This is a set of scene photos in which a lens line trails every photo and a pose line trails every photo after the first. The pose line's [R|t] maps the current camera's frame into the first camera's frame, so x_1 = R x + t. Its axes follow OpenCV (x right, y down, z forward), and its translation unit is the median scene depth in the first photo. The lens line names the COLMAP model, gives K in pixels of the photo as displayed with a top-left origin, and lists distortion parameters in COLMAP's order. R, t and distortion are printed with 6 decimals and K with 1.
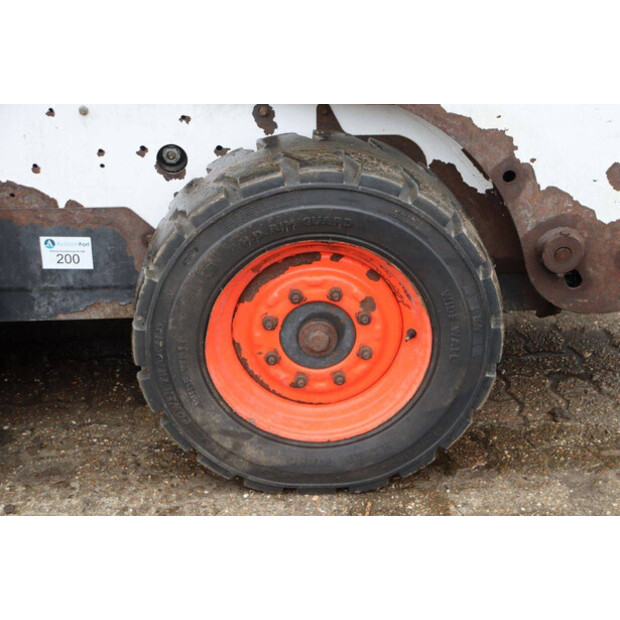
lens RADIAL K [[1011.9, 0, 316.4], [0, 1011.9, 313.5], [0, 0, 1]] dist [0.075672, 0.000000]
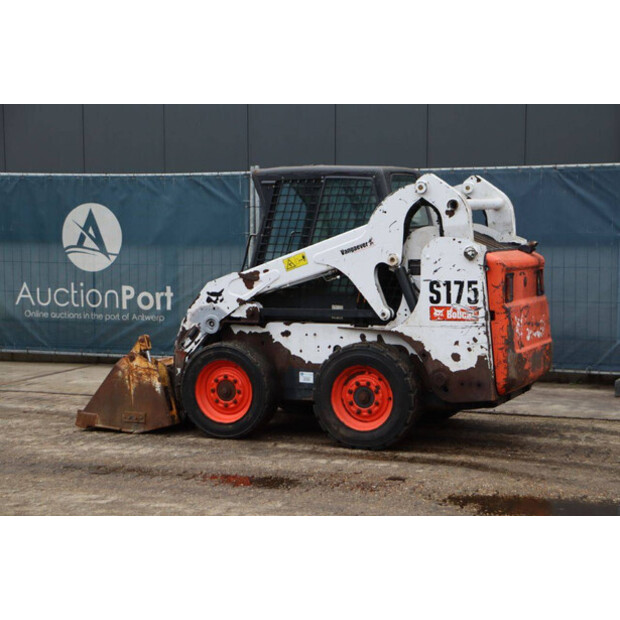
lens RADIAL K [[1349.5, 0, 307.5], [0, 1349.5, 311.3], [0, 0, 1]] dist [0.253790, 0.000000]
pose [[0.903637, 0.023766, -0.427639, 1.724506], [-0.181495, 0.925628, -0.332073, 1.267586], [0.387943, 0.377688, 0.840745, -2.929093]]
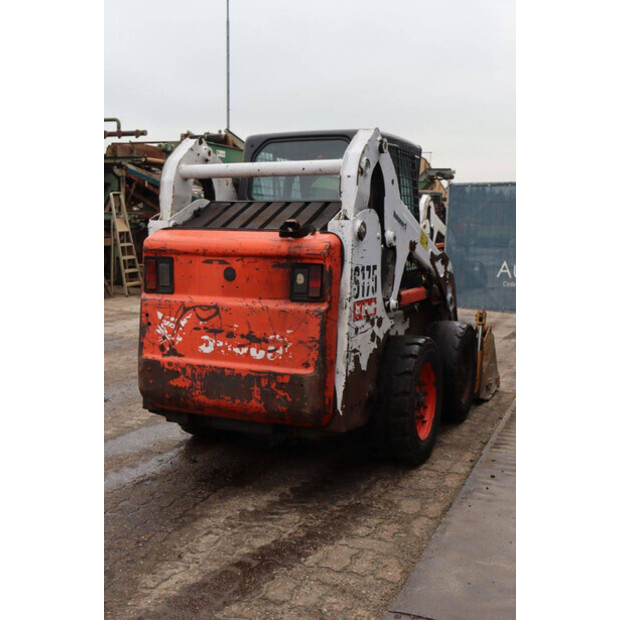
lens RADIAL K [[772.4, 0, 310.7], [0, 772.4, 314.7], [0, 0, 1]] dist [-0.010408, 0.000000]
pose [[-0.436495, 0.095697, -0.894603, 2.022645], [-0.406994, 0.865773, 0.291194, -1.000974], [0.802389, 0.491203, -0.338957, 1.970694]]
